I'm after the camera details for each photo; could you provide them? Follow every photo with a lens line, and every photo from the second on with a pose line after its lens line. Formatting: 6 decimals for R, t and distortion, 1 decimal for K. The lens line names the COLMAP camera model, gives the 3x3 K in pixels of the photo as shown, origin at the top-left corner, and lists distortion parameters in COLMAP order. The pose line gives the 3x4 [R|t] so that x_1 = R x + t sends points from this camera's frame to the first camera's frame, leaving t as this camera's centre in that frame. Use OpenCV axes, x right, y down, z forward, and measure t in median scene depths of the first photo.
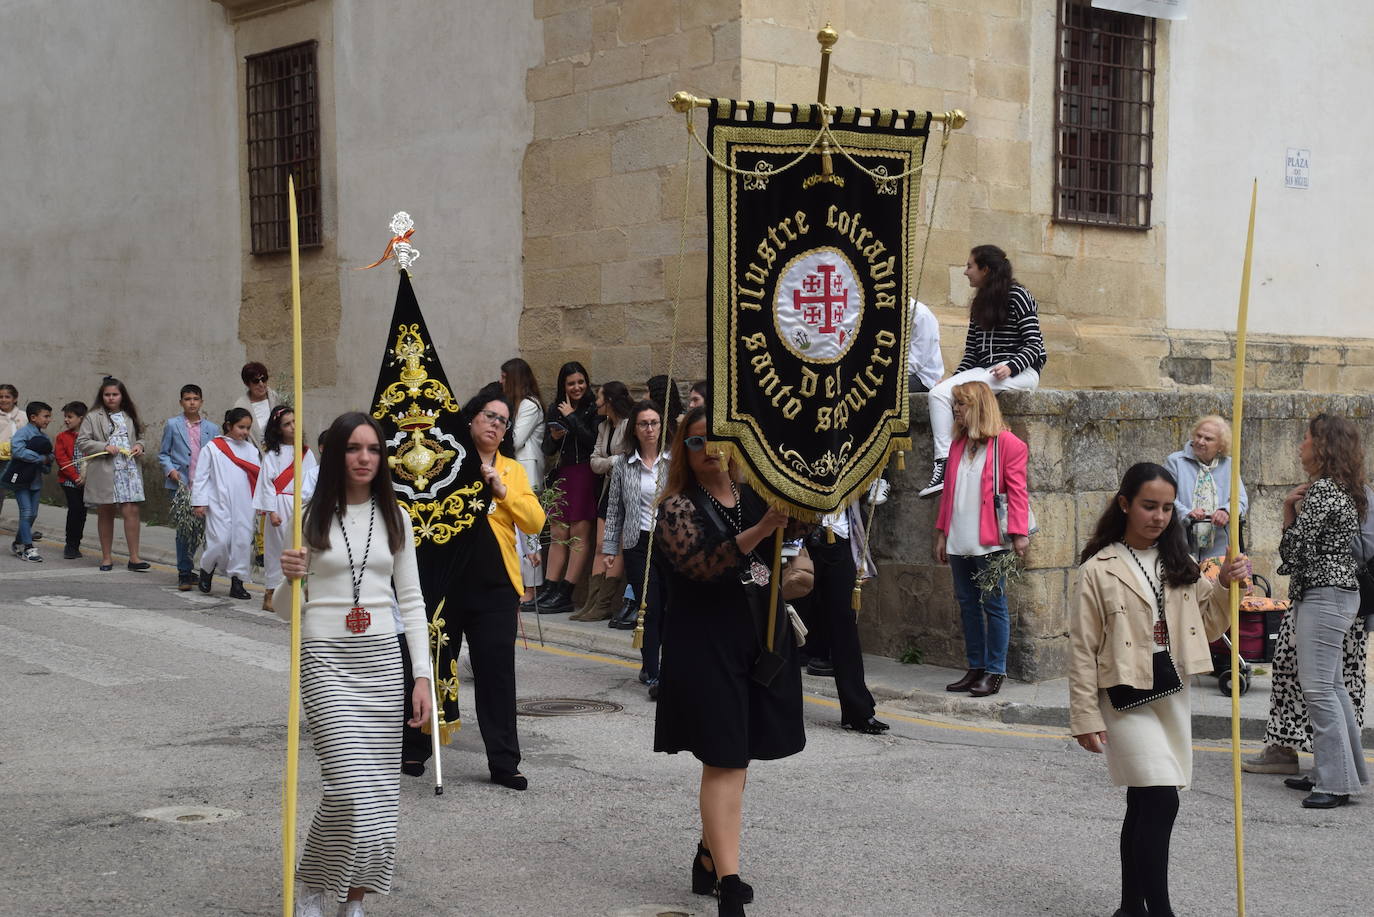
lens RADIAL K [[2160.8, 0, 692.6], [0, 2160.8, 453.4], [0, 0, 1]] dist [0.311477, 0.169711]
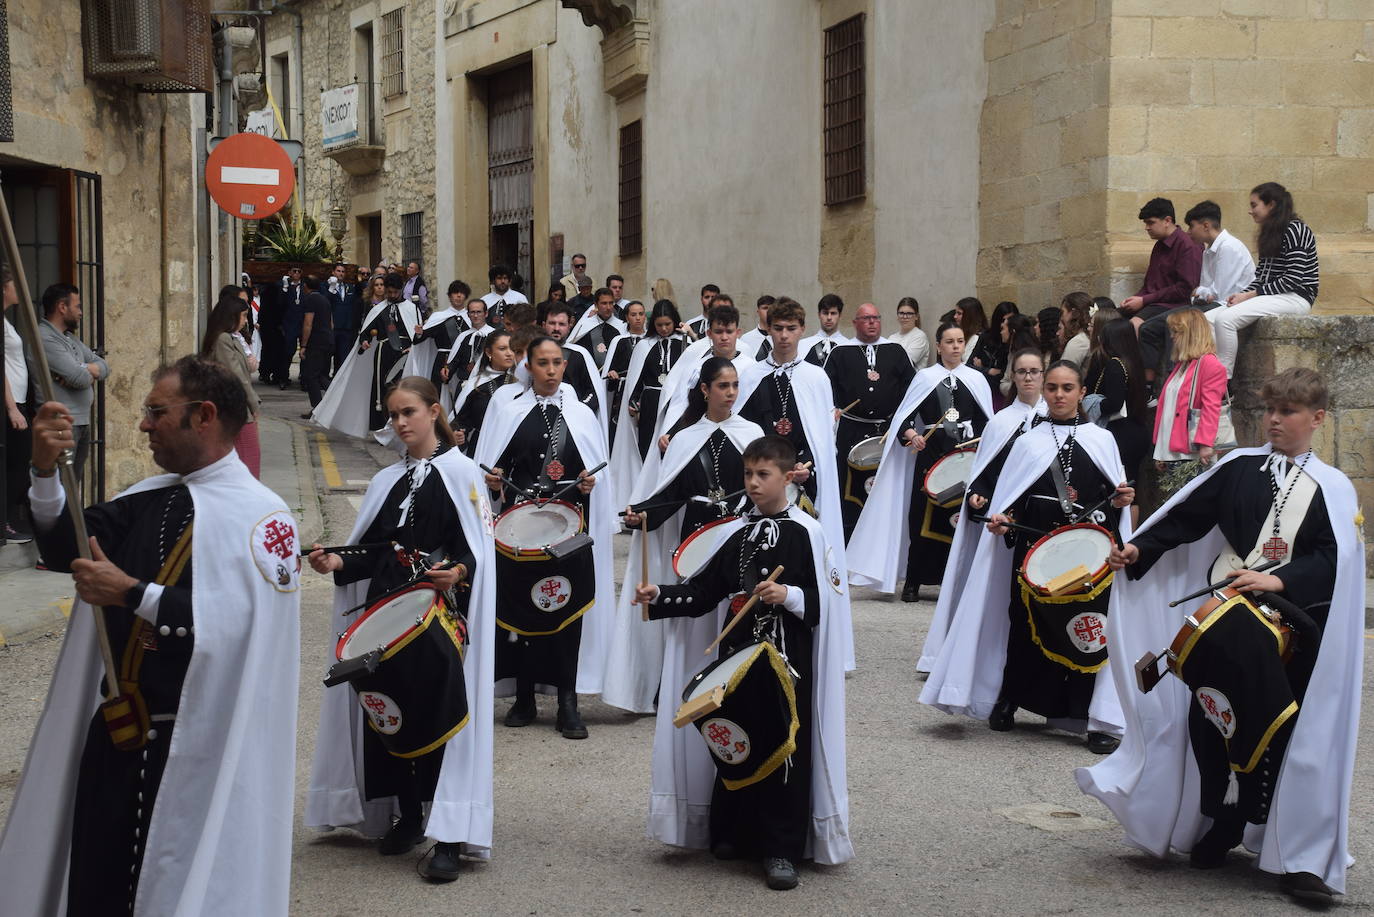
lens RADIAL K [[2433.0, 0, 687.0], [0, 2433.0, 458.5], [0, 0, 1]] dist [0.284115, 1.056578]
pose [[0.905351, 0.012468, -0.424482, 0.334485], [-0.001879, 0.999677, 0.025356, 0.009245], [0.424661, -0.022159, 0.905081, -0.210313]]
